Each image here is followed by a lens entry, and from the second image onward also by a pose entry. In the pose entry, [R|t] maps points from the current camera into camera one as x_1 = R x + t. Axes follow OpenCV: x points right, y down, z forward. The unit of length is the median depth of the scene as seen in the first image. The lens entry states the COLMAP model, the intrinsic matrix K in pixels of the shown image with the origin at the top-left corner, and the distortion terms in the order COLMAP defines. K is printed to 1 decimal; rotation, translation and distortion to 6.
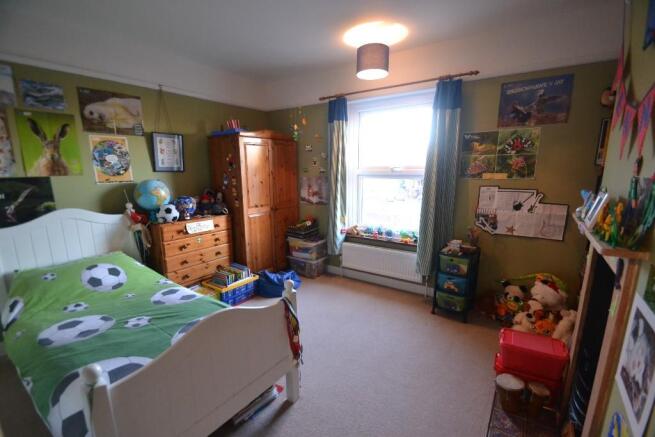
lens RADIAL K [[292.8, 0, 326.4], [0, 292.8, 230.5], [0, 0, 1]] dist [0.020341, -0.019777]
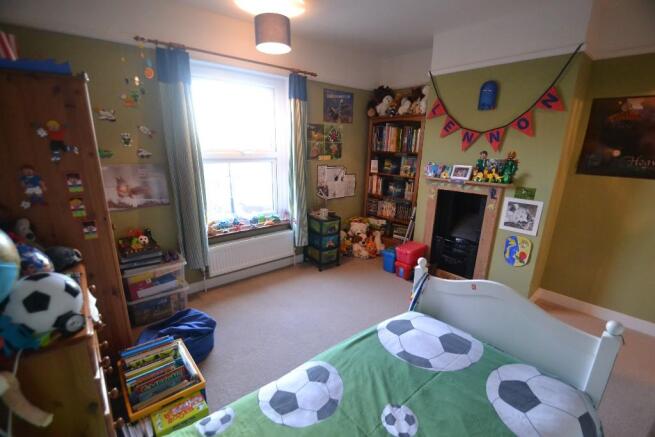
lens RADIAL K [[292.8, 0, 326.4], [0, 292.8, 230.5], [0, 0, 1]] dist [0.020341, -0.019777]
pose [[0.256754, -0.261008, 0.930565, -0.774685], [0.183430, 0.958503, 0.218234, -0.154540], [-0.948910, 0.114661, 0.293977, 0.622227]]
